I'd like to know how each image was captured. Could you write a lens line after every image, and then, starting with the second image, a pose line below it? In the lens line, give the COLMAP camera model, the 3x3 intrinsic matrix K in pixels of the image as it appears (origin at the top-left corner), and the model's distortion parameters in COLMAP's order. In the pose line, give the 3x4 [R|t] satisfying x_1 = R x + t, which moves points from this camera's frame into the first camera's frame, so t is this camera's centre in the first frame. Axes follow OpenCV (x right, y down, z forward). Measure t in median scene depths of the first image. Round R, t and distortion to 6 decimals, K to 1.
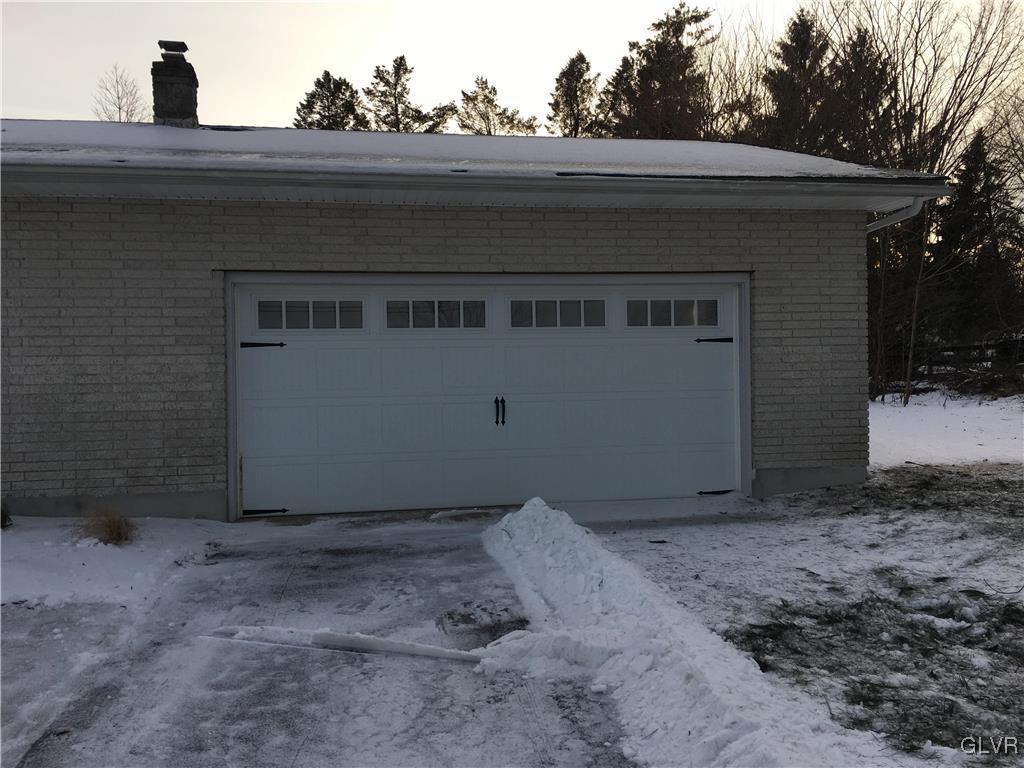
lens RADIAL K [[874.0, 0, 512.3], [0, 874.0, 385.2], [0, 0, 1]] dist [0.006089, -0.000271]
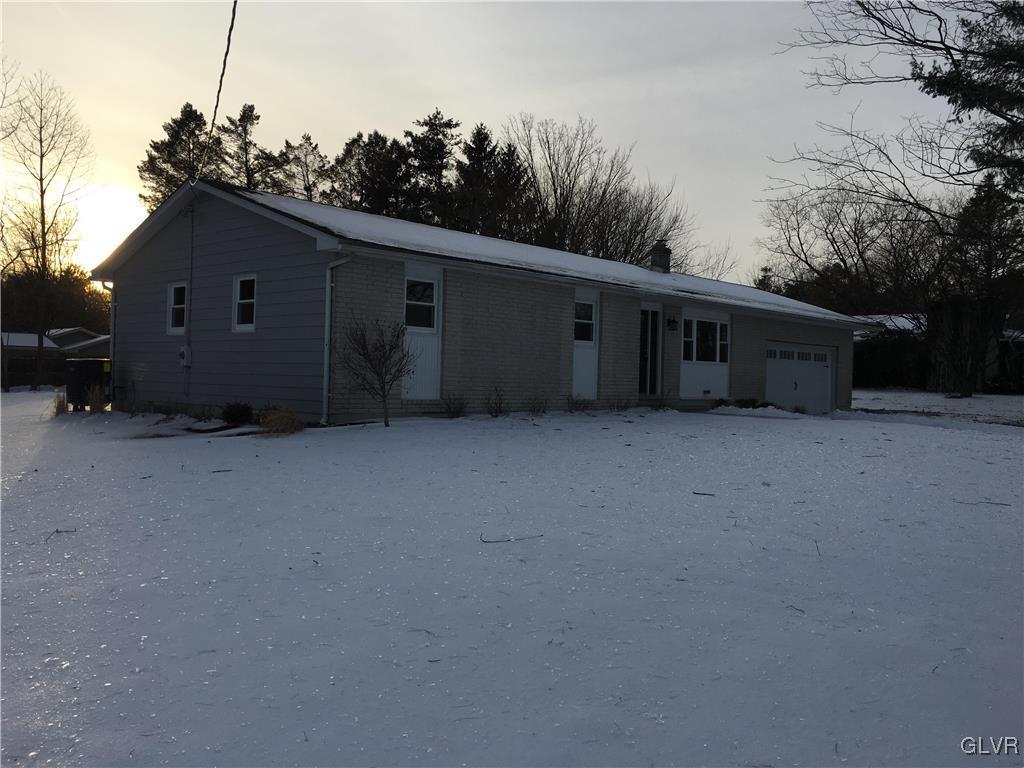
lens RADIAL K [[874.0, 0, 511.4], [0, 874.0, 382.4], [0, 0, 1]] dist [0.006089, -0.000271]
pose [[0.778483, 0.030017, 0.626948, -2.741122], [-0.026282, 0.999539, -0.015221, 0.089203], [-0.627116, -0.004628, 0.778912, -0.815826]]
